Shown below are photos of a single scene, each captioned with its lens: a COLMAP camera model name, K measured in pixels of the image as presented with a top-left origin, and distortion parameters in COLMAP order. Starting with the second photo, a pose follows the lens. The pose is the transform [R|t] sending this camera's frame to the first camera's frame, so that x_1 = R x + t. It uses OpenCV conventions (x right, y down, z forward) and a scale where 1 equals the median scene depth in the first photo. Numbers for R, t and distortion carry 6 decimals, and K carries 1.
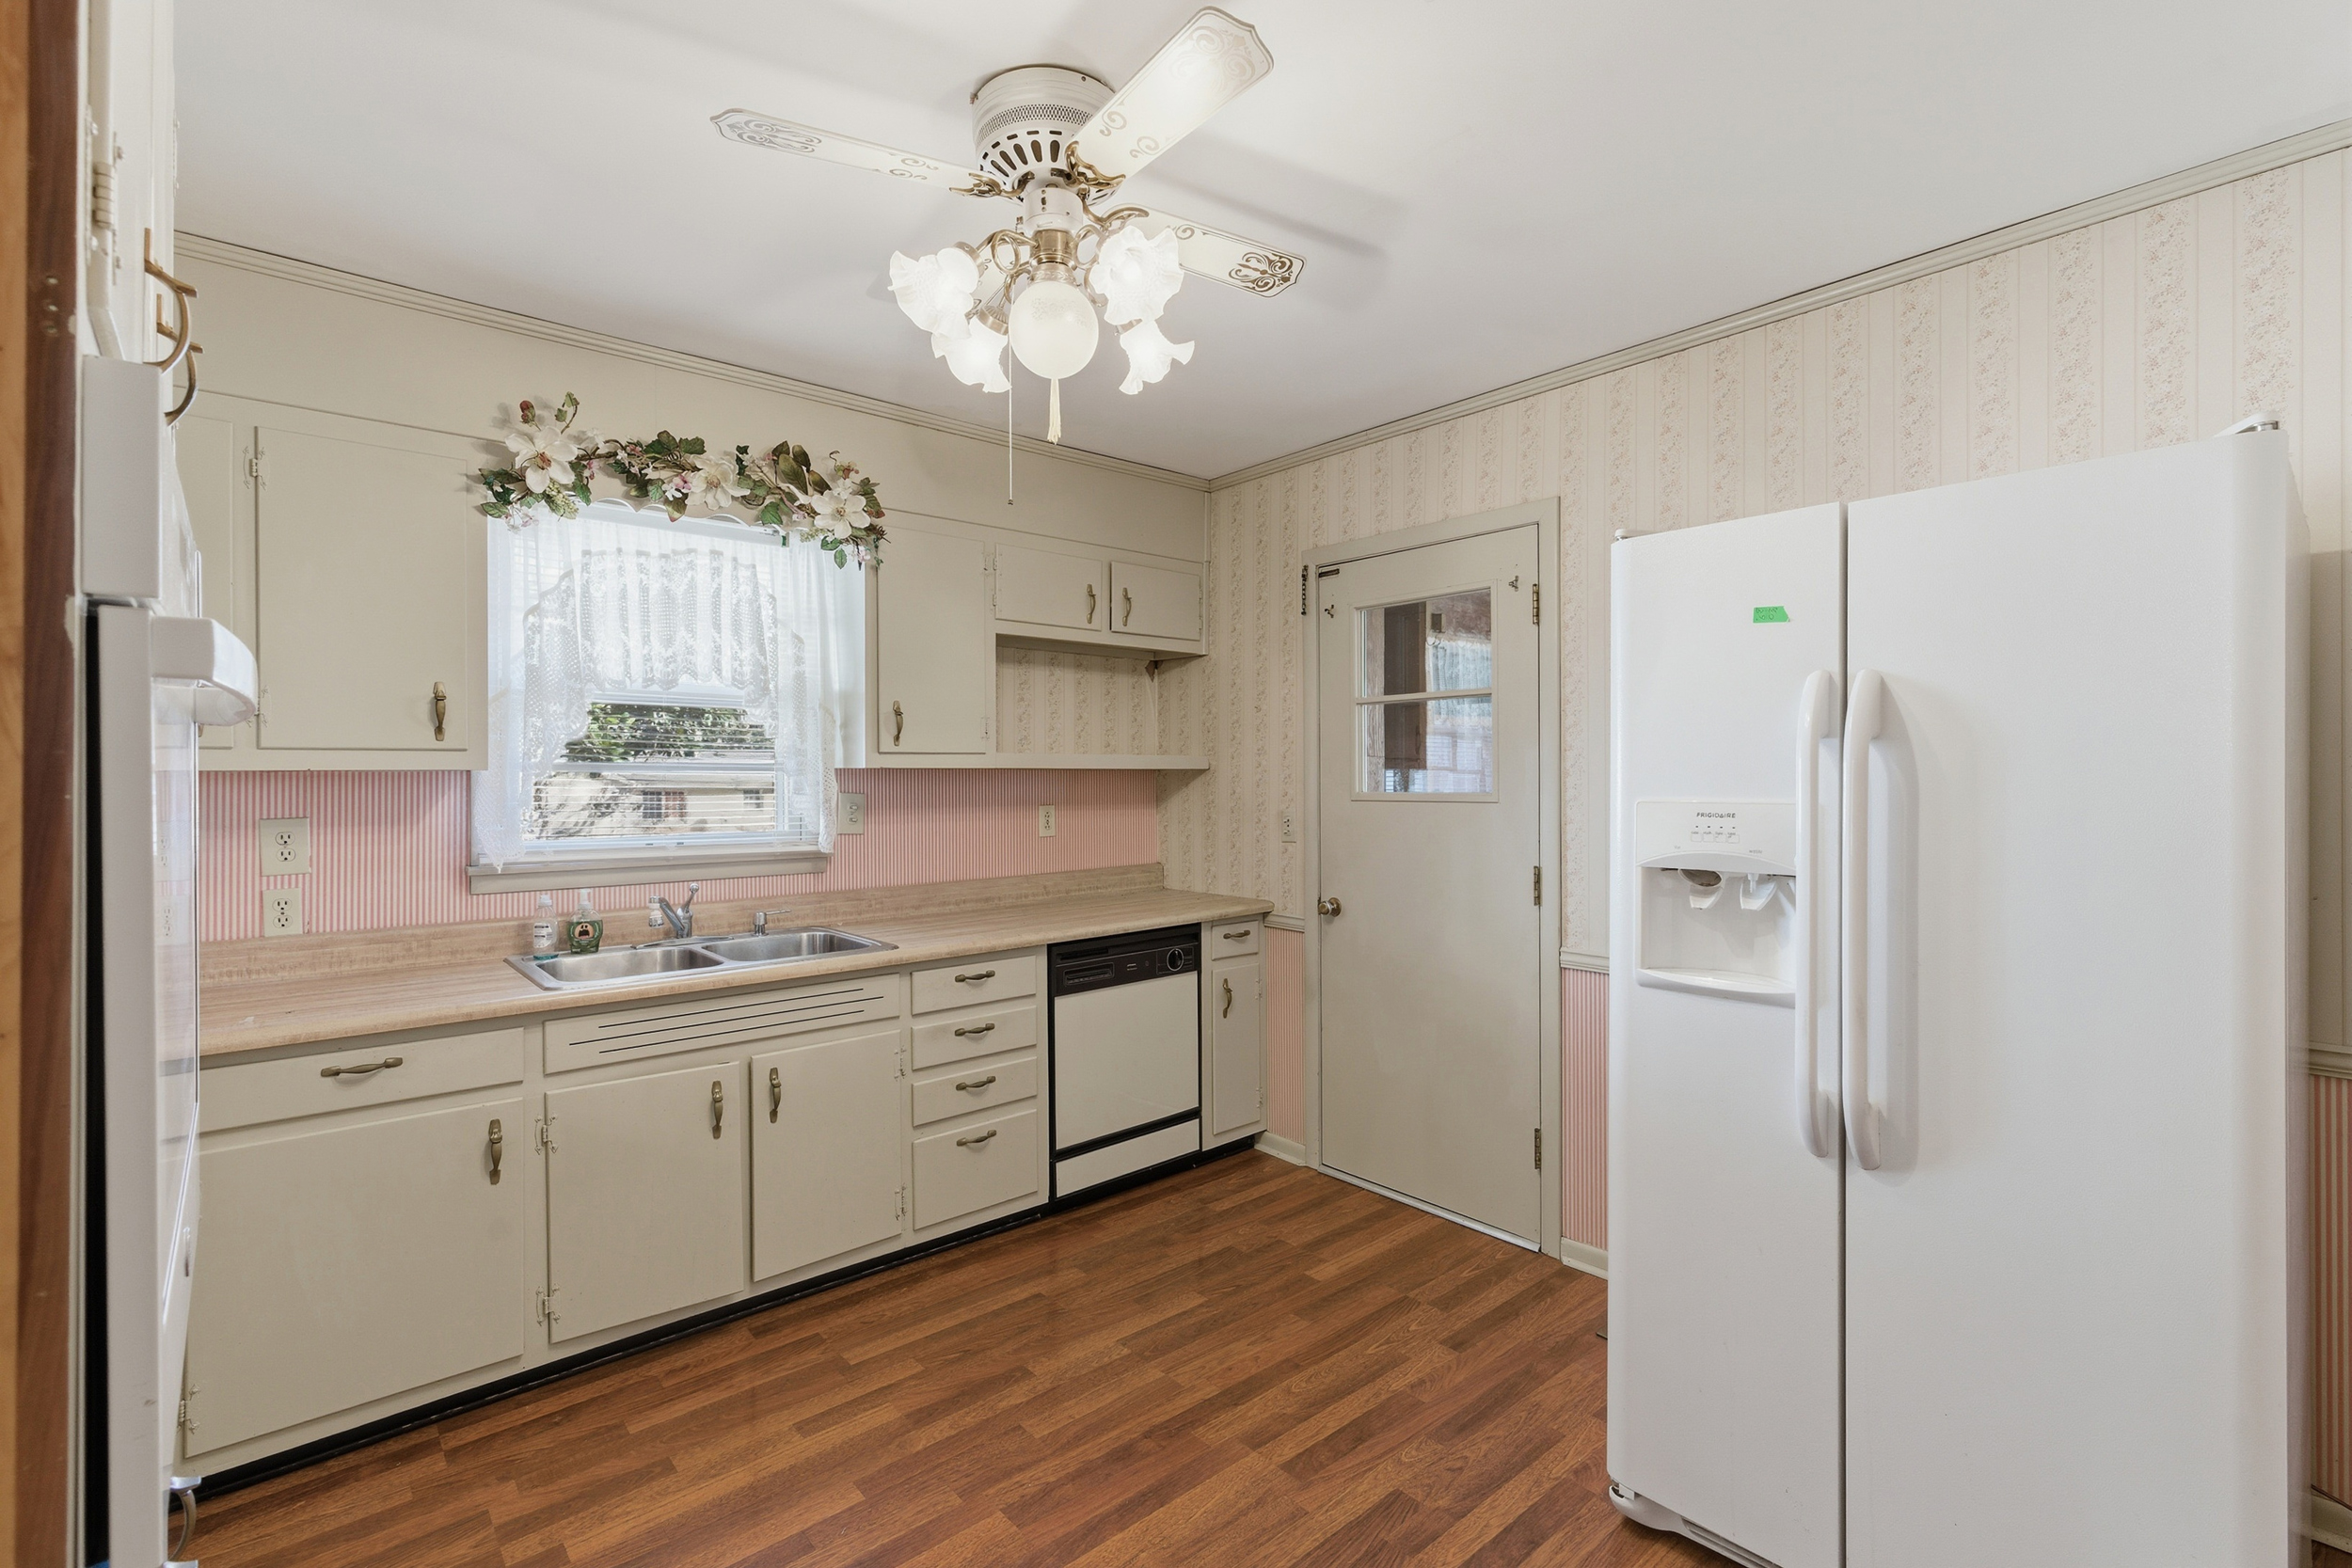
lens RADIAL K [[1064.1, 0, 1178.6], [0, 1064.1, 780.2], [0, 0, 1]] dist [0.001803, -0.000212]
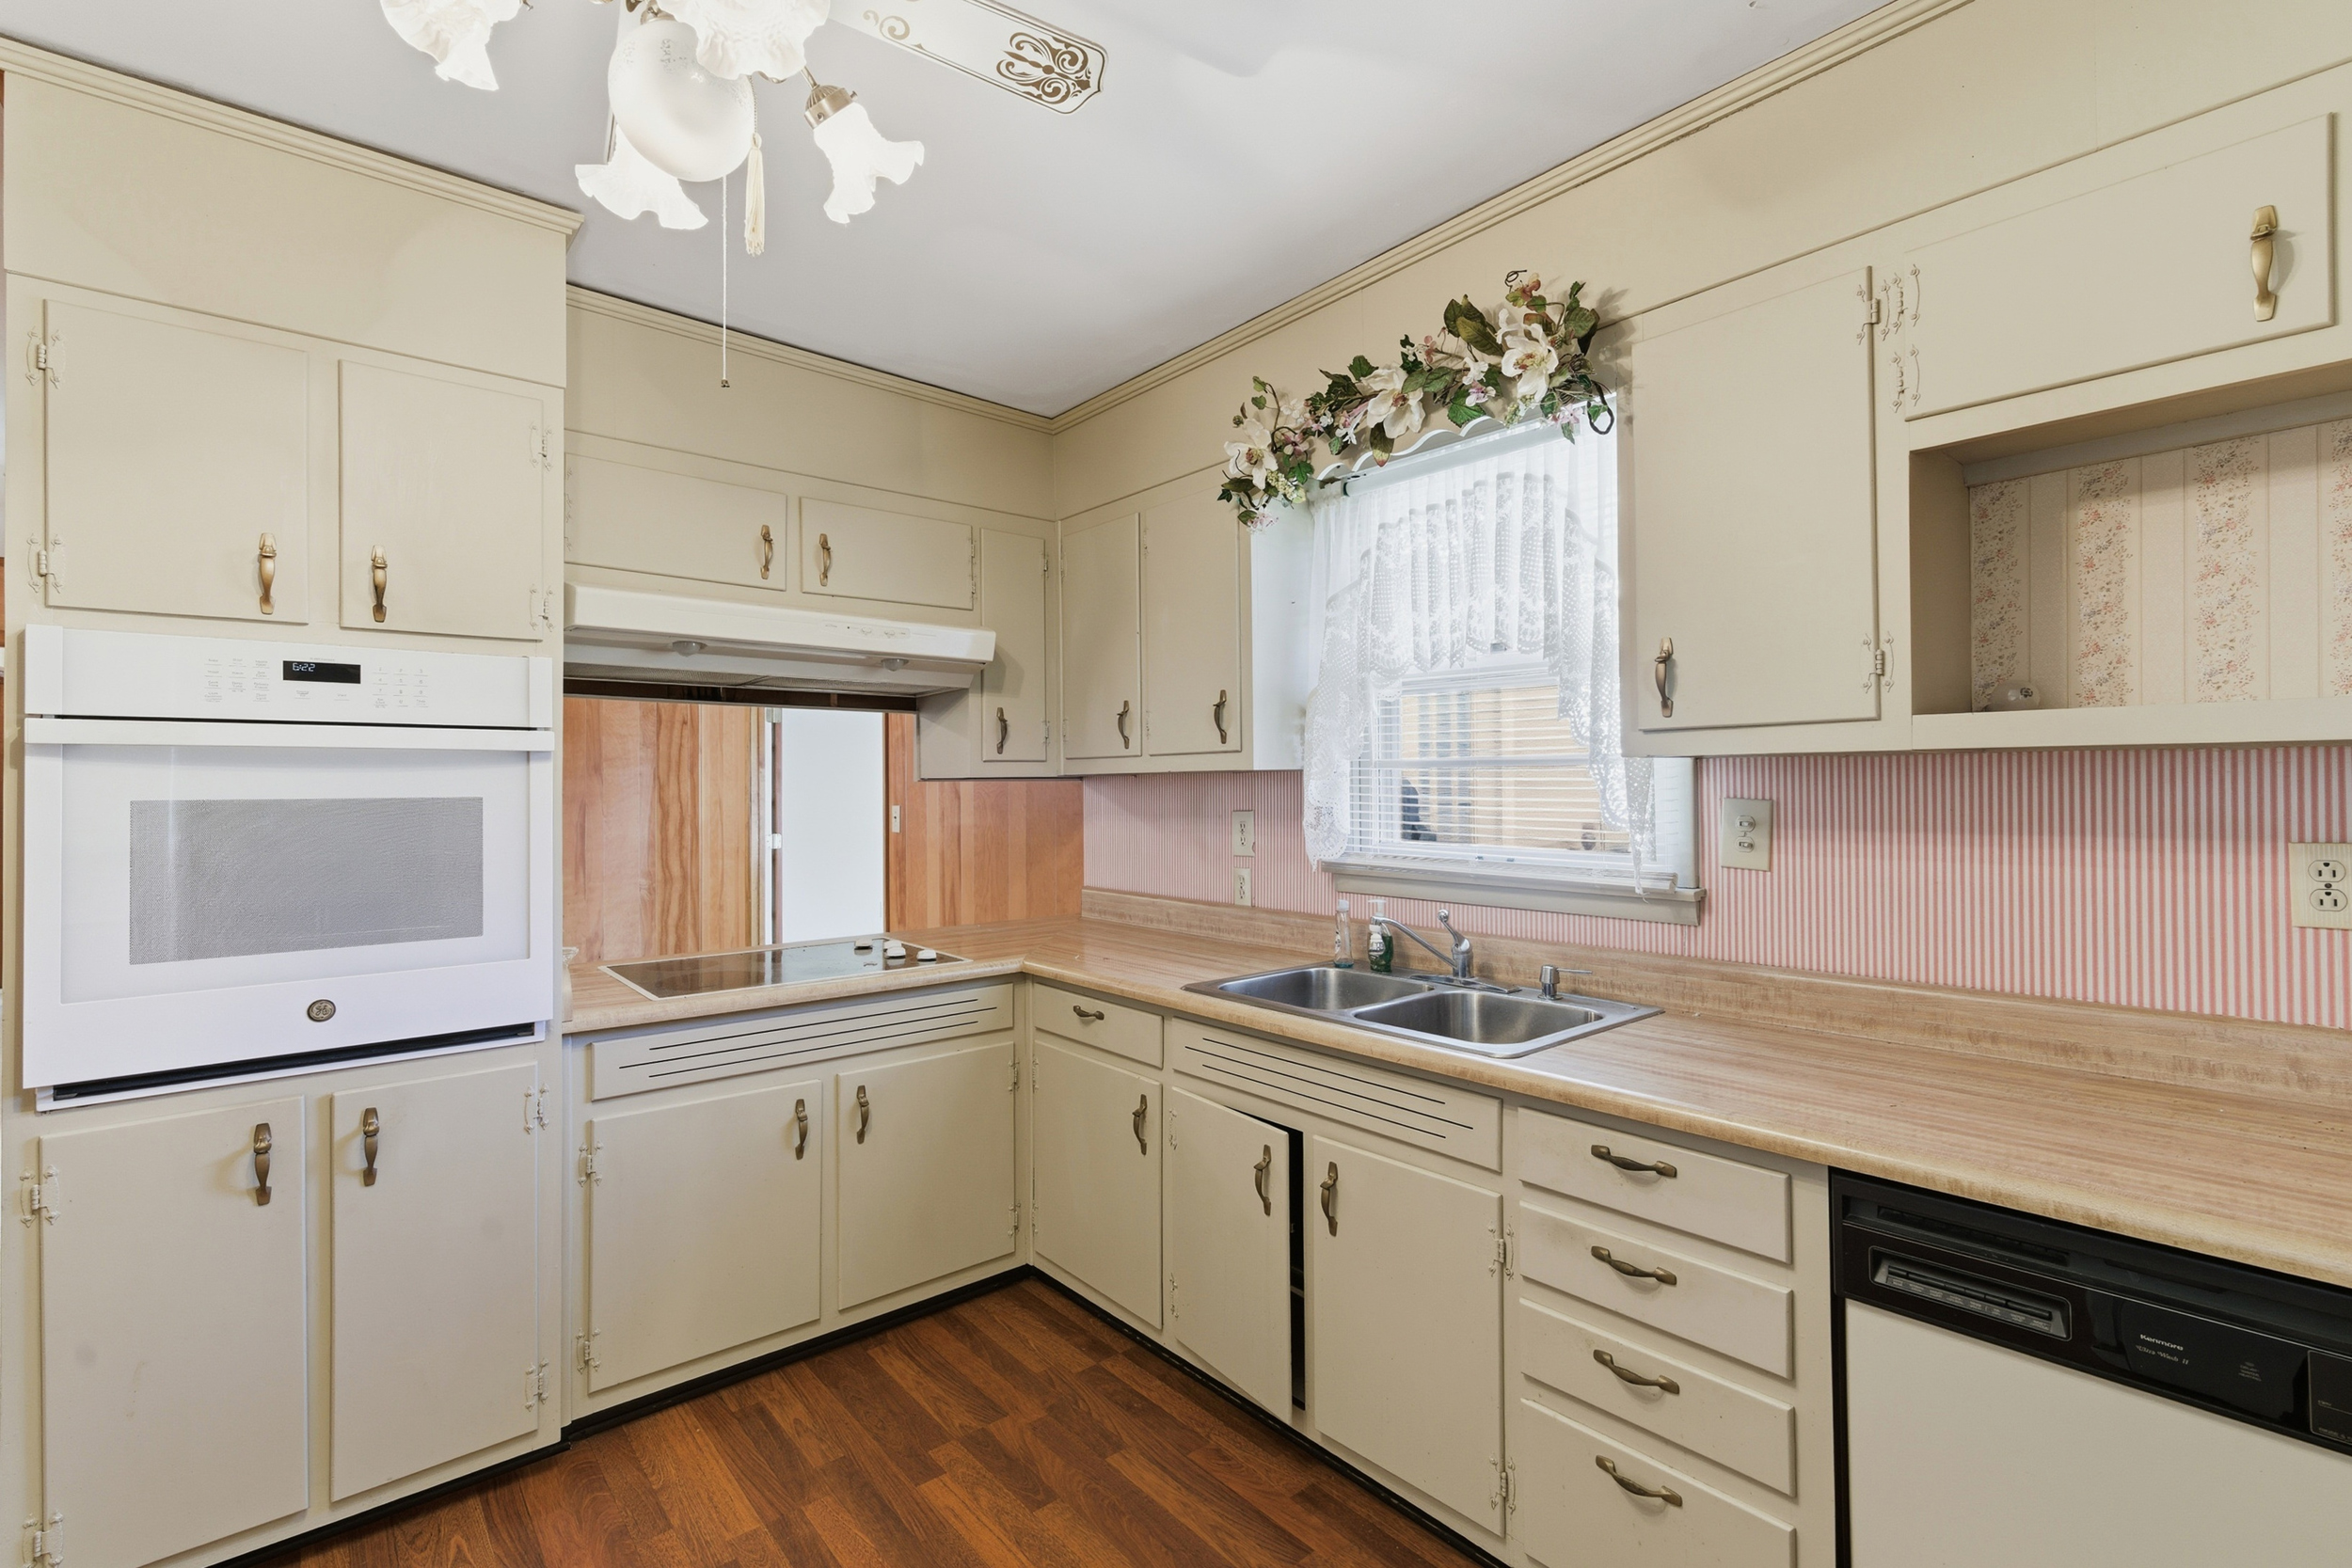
lens RADIAL K [[1064.1, 0, 1181.5], [0, 1064.1, 776.6], [0, 0, 1]] dist [0.001803, -0.000212]
pose [[-0.019247, -0.001058, -0.999814, 0.336306], [0.004984, 0.999987, -0.001154, -0.001553], [0.999802, -0.005005, -0.019242, 0.819338]]
